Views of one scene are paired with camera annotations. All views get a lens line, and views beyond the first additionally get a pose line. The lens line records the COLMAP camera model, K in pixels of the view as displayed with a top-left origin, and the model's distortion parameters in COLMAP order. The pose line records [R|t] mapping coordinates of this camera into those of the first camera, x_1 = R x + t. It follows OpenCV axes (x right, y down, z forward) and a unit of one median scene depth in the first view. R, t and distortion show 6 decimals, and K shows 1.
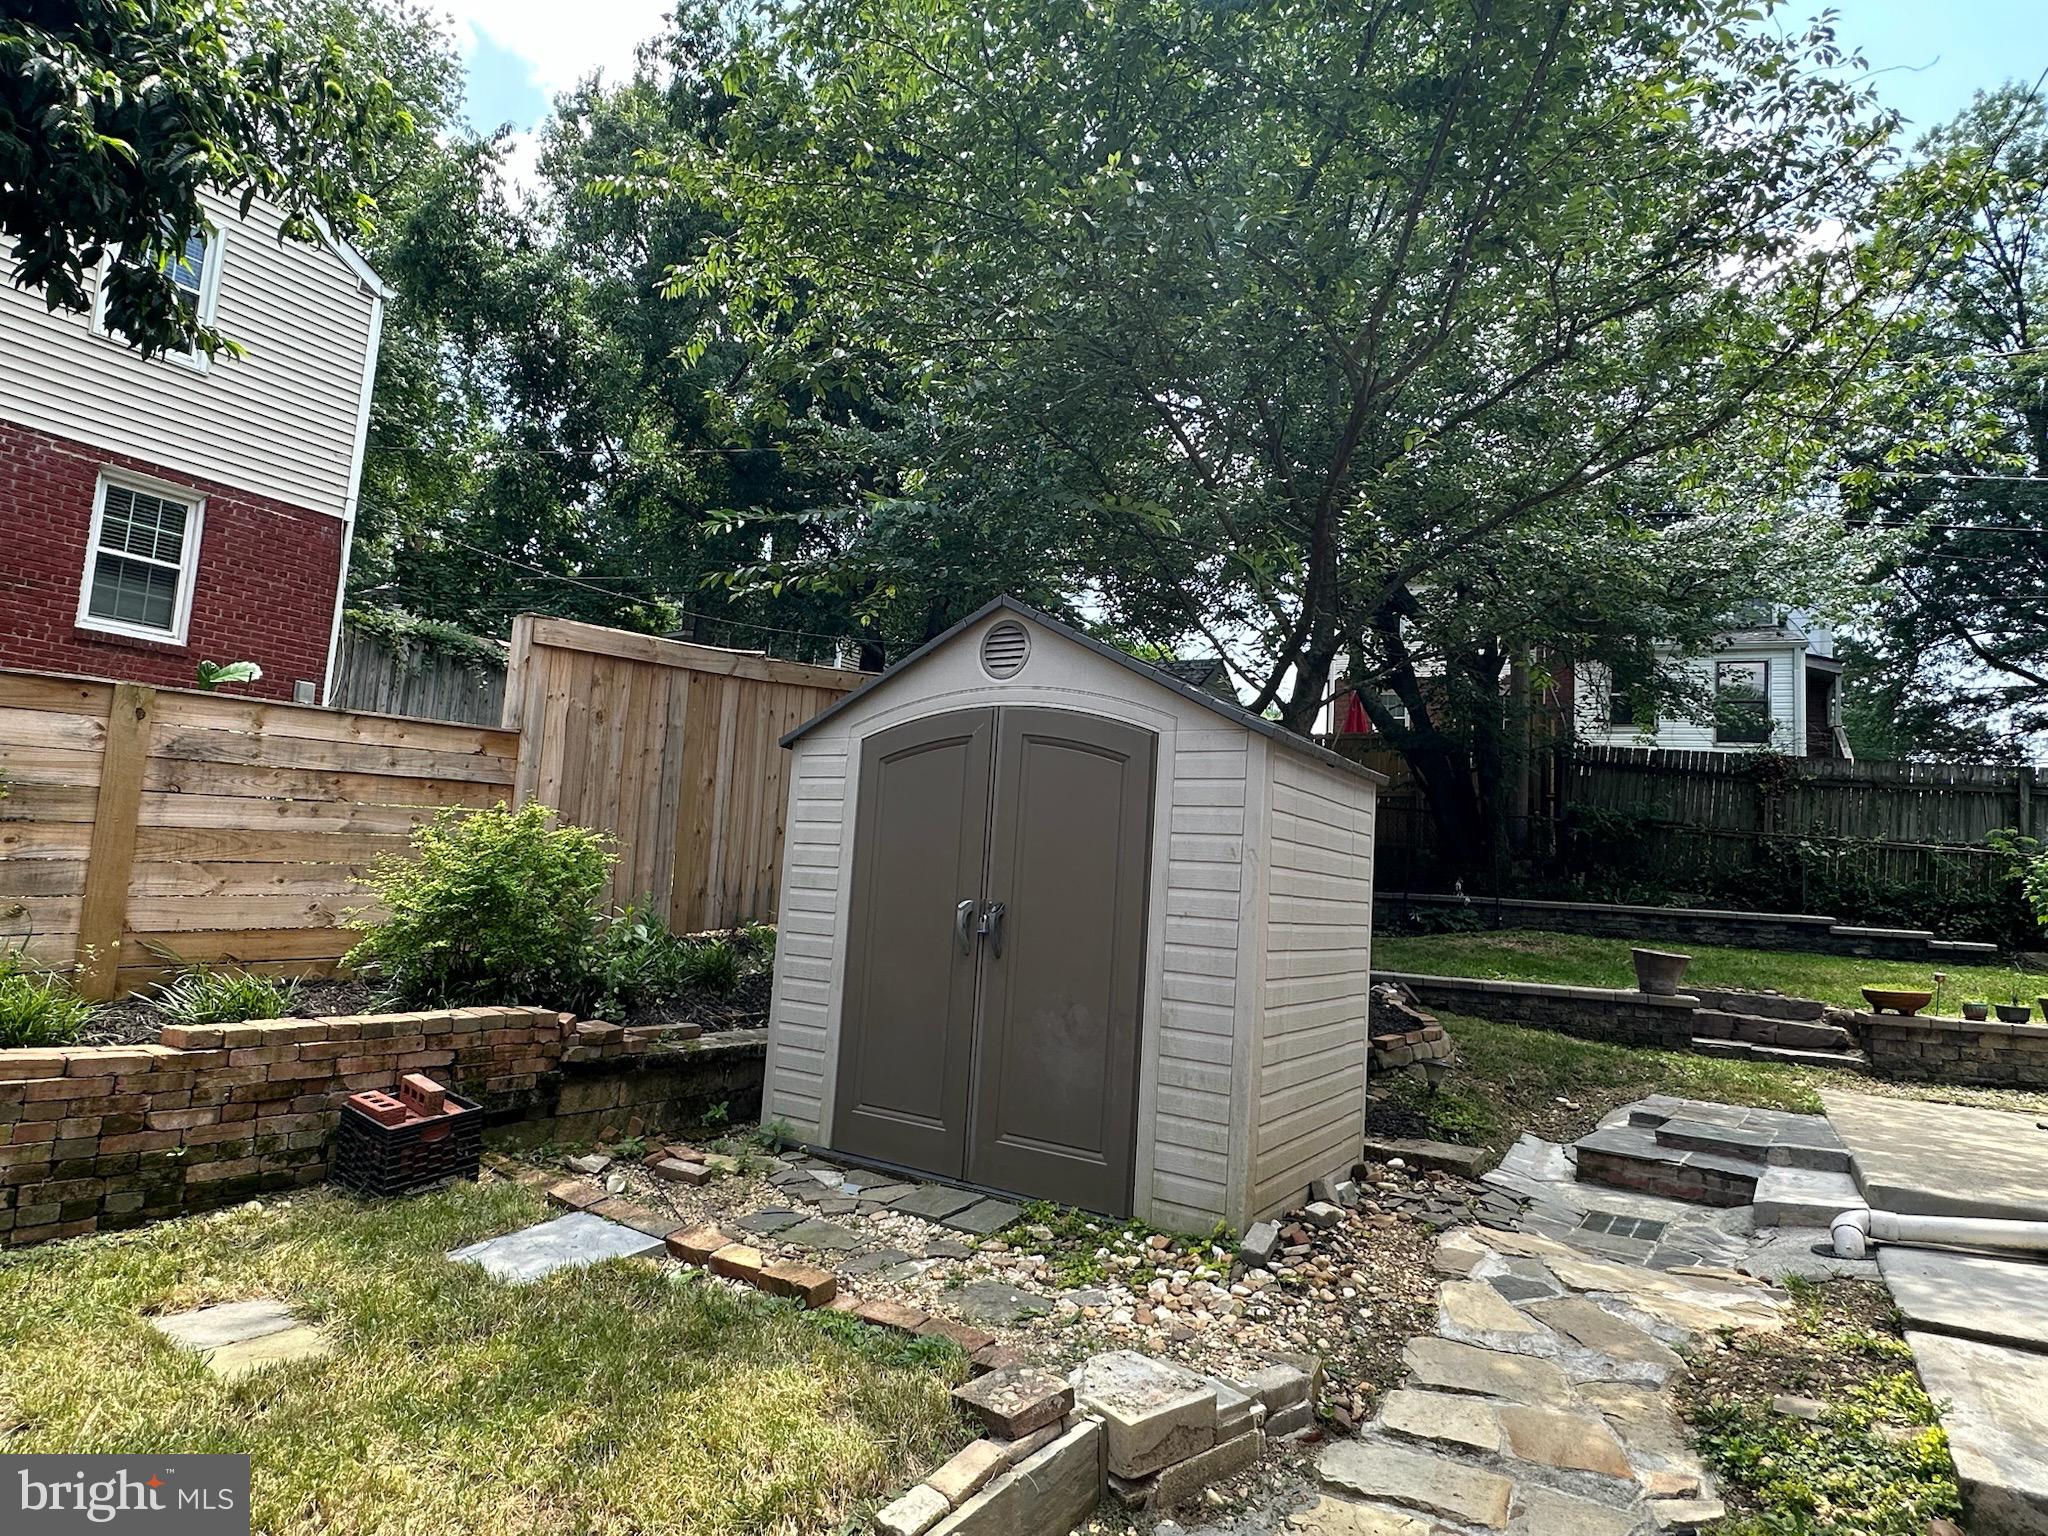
lens RADIAL K [[1123.5, 0, 1021.1], [0, 1123.5, 771.8], [0, 0, 1]] dist [-0.004251, 0.001636]
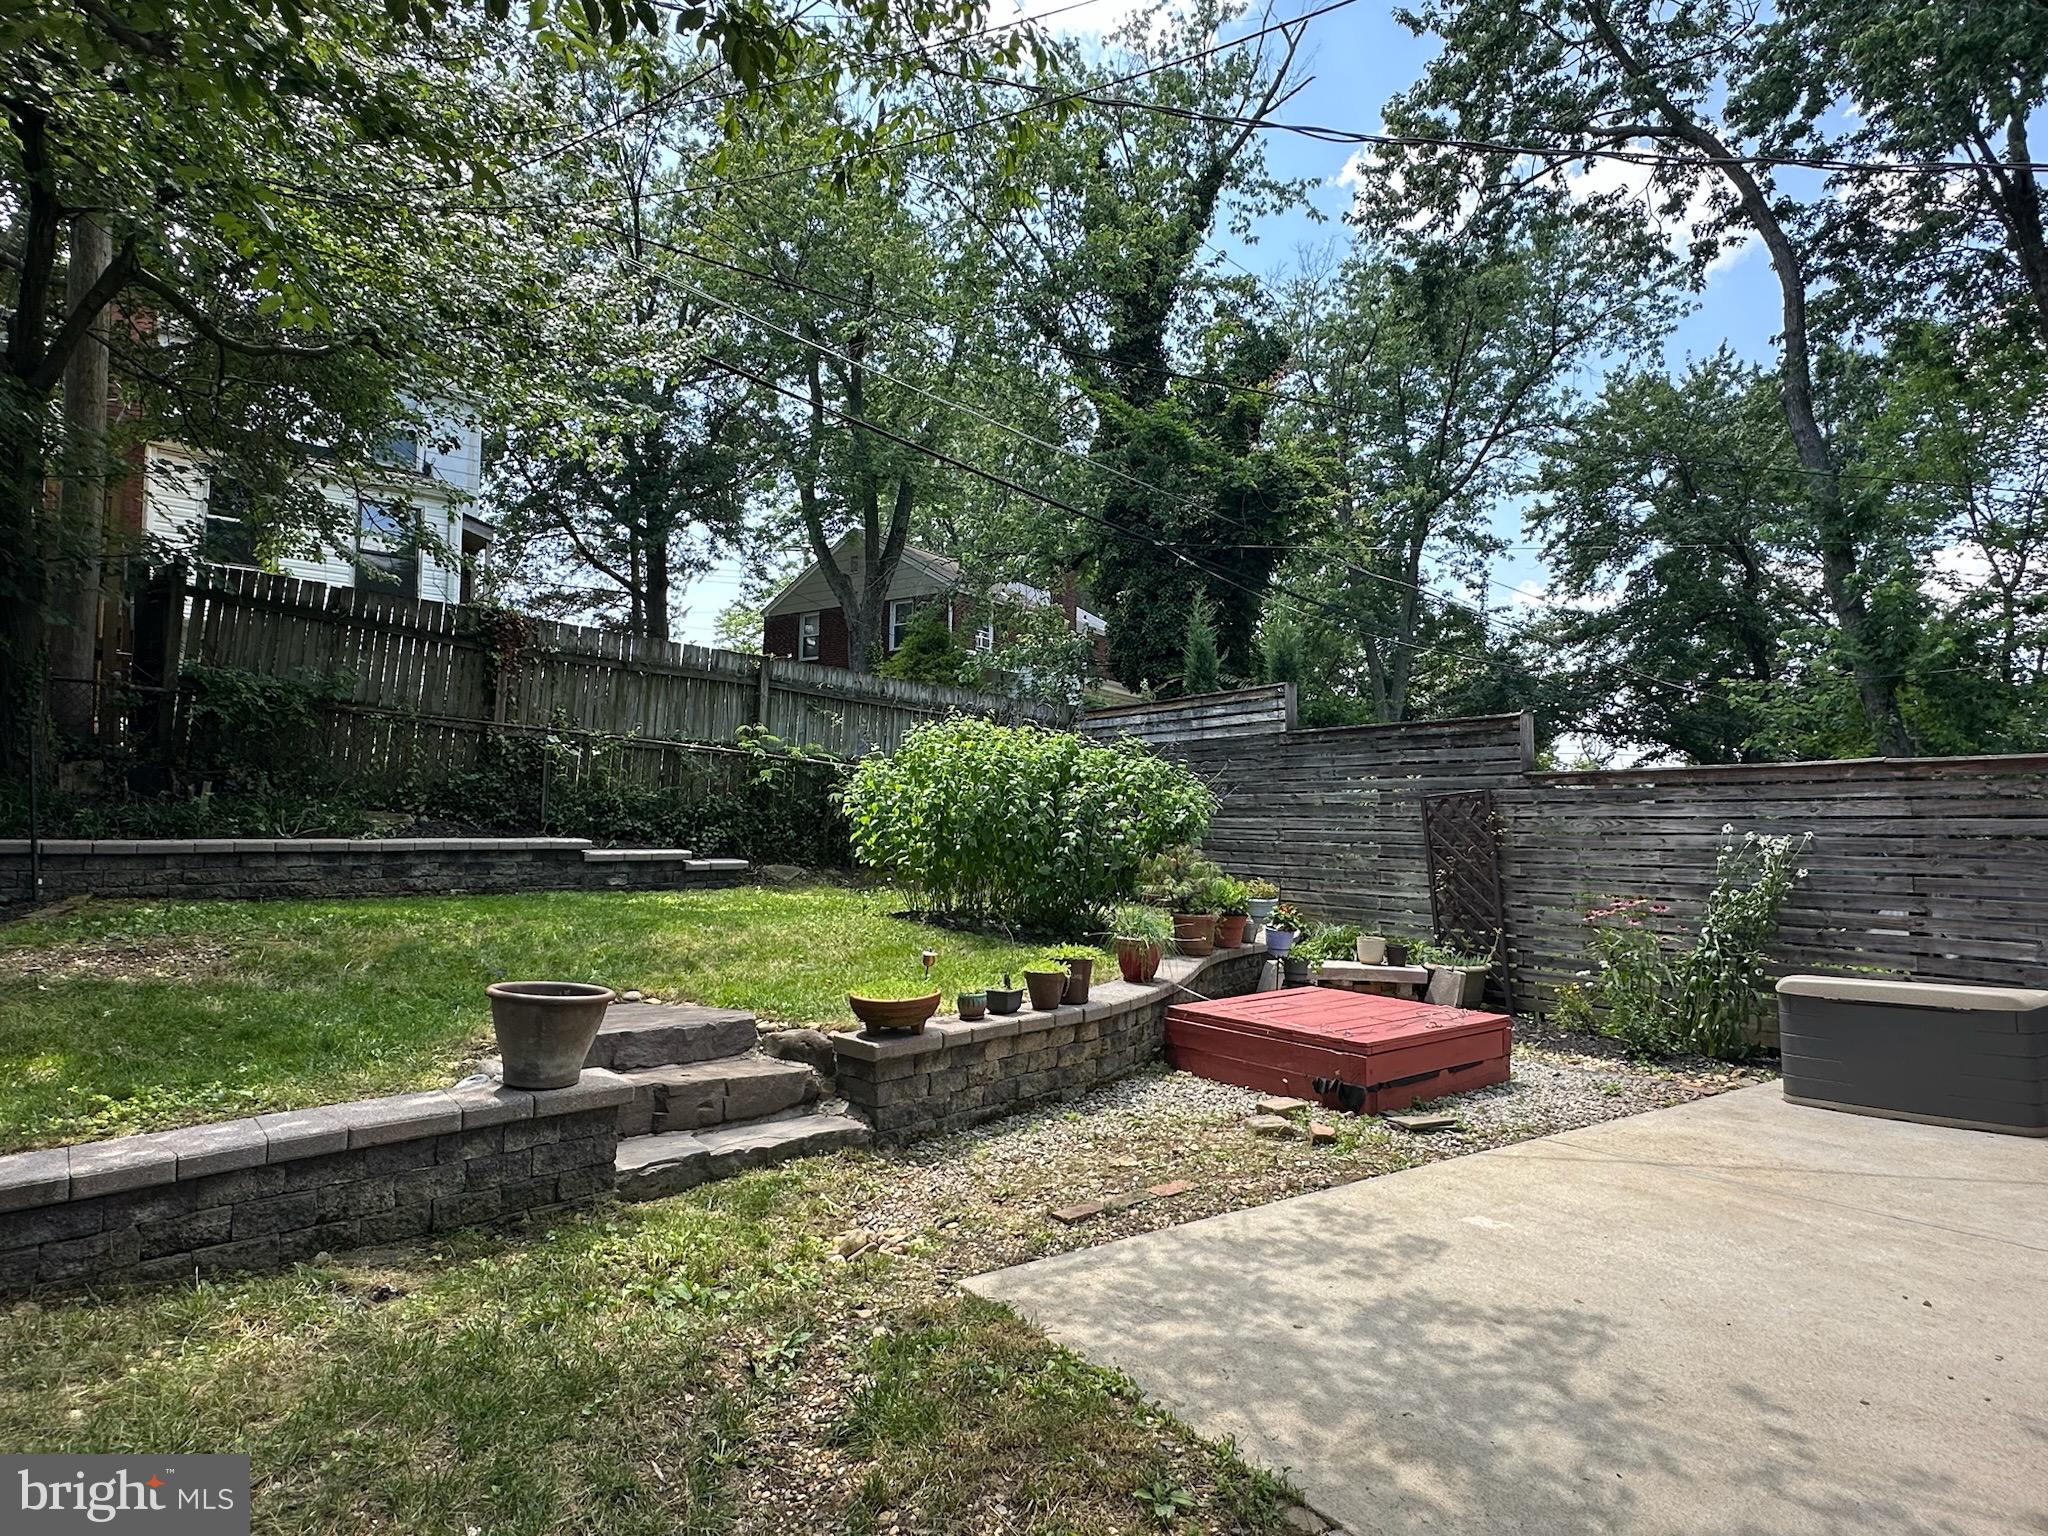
lens RADIAL K [[1123.5, 0, 1028.6], [0, 1123.5, 763.4], [0, 0, 1]] dist [-0.004251, 0.001636]
pose [[0.397853, -0.009567, 0.917399, 0.161185], [-0.078454, 0.995928, 0.044409, 0.024367], [-0.914088, -0.089642, 0.395483, 0.450848]]
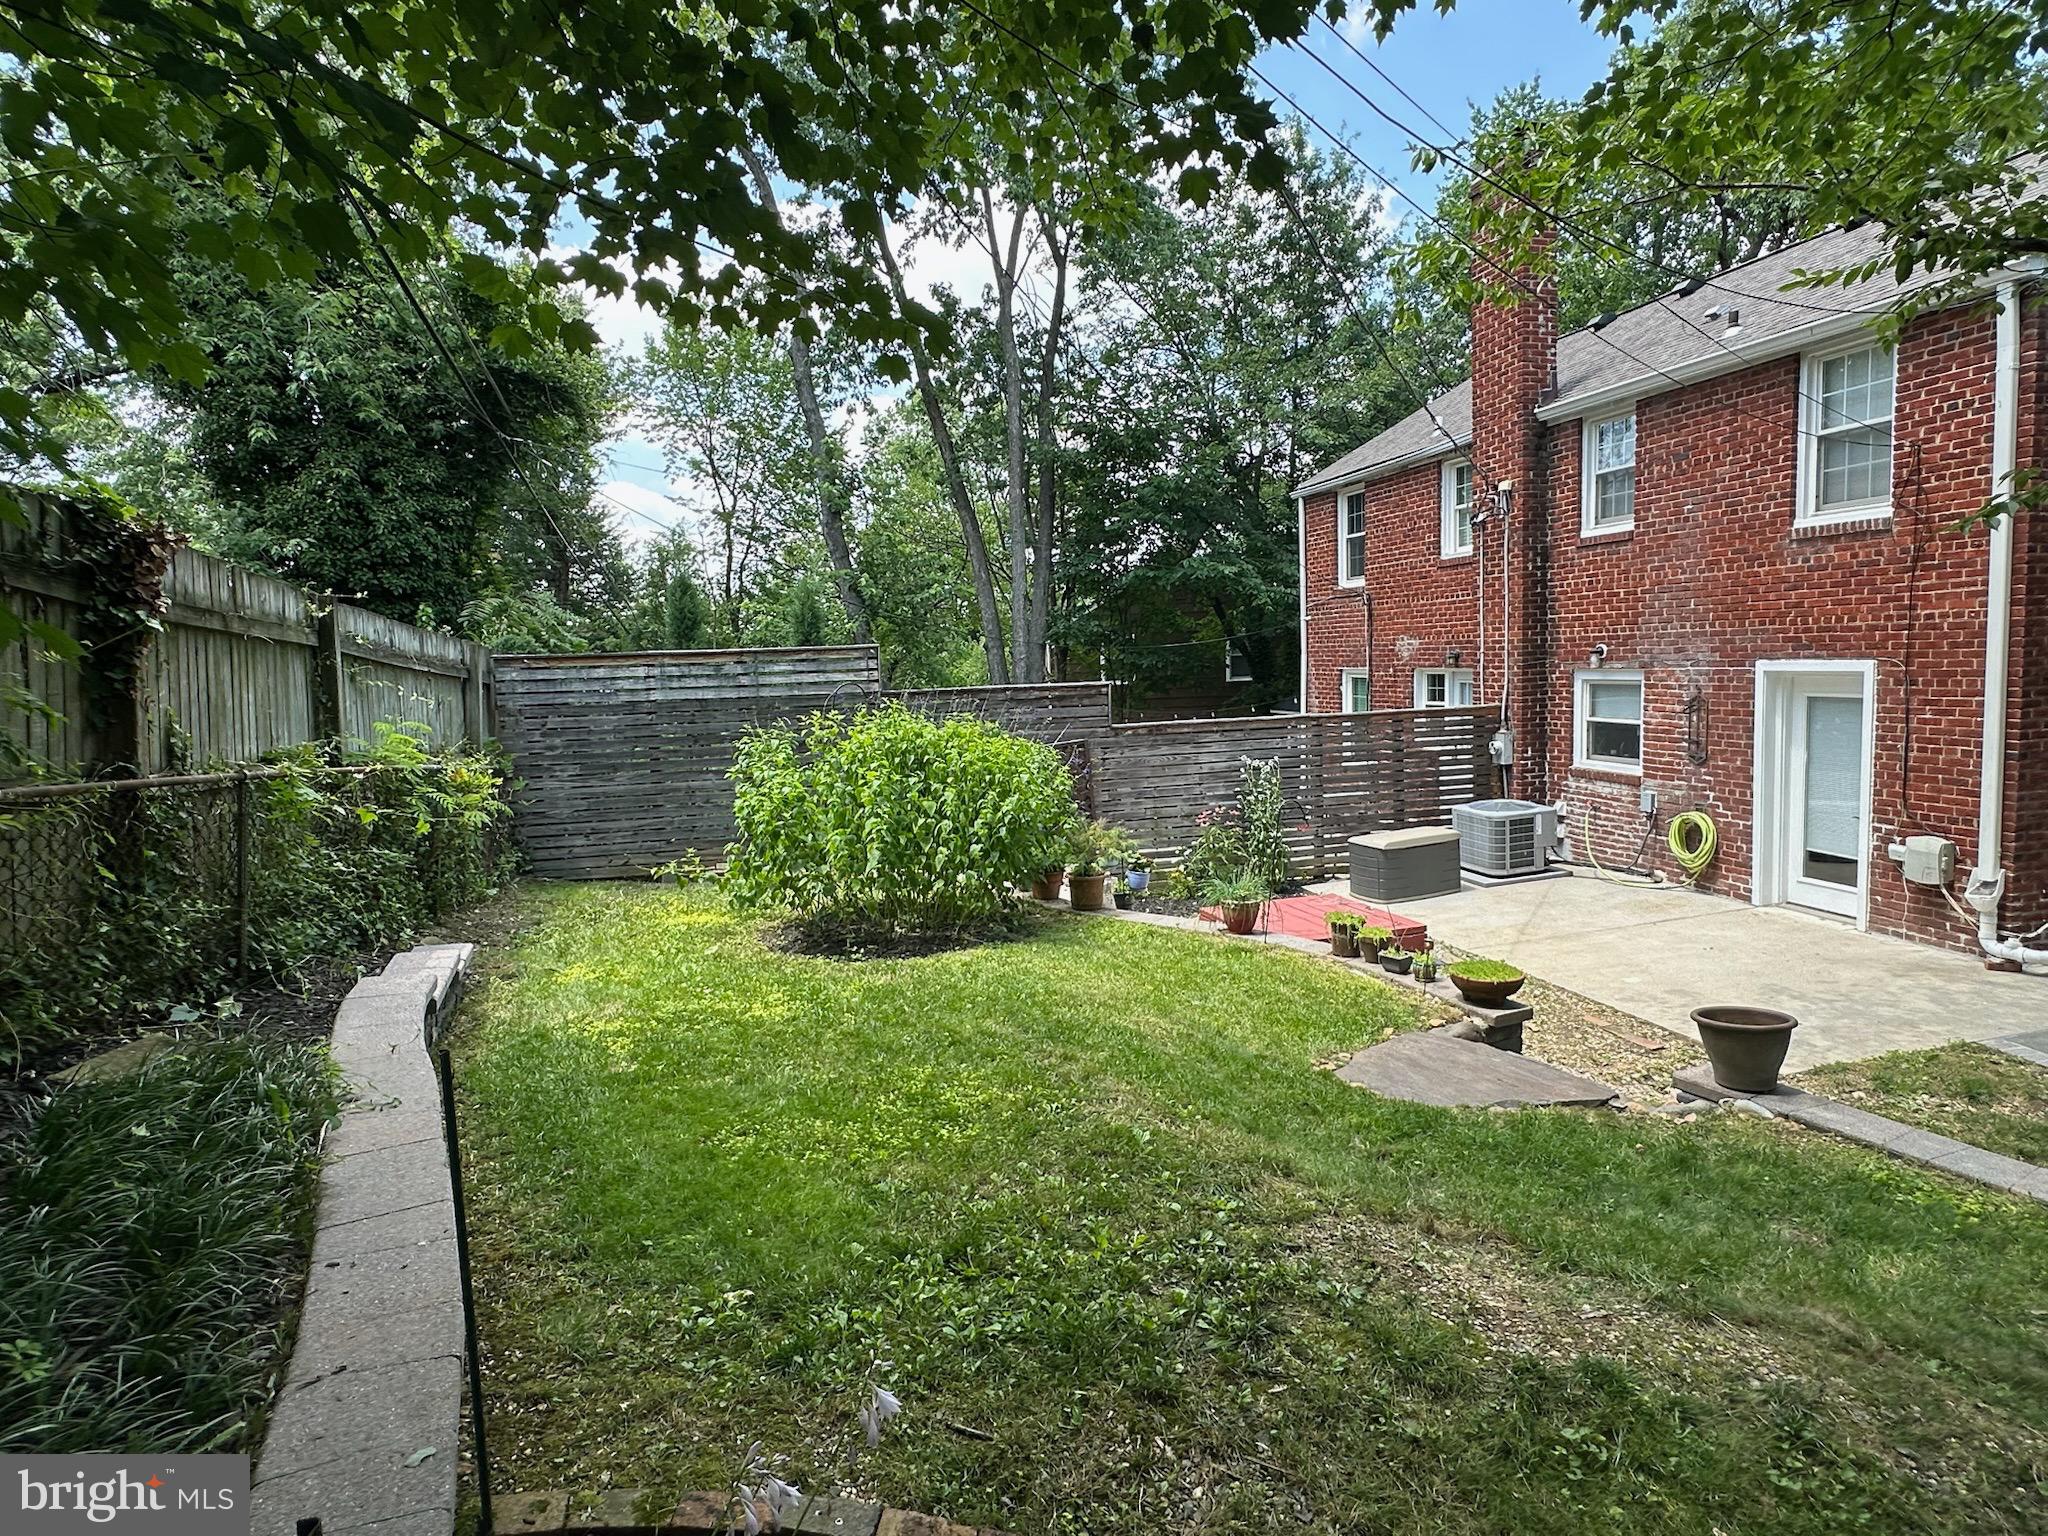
lens RADIAL K [[1123.5, 0, 1031.8], [0, 1123.5, 757.2], [0, 0, 1]] dist [-0.004251, 0.001636]
pose [[-0.727906, -0.094802, 0.679092, 0.312855], [-0.078826, 0.995399, 0.054468, 0.017025], [-0.681131, -0.013883, -0.732030, 1.144576]]
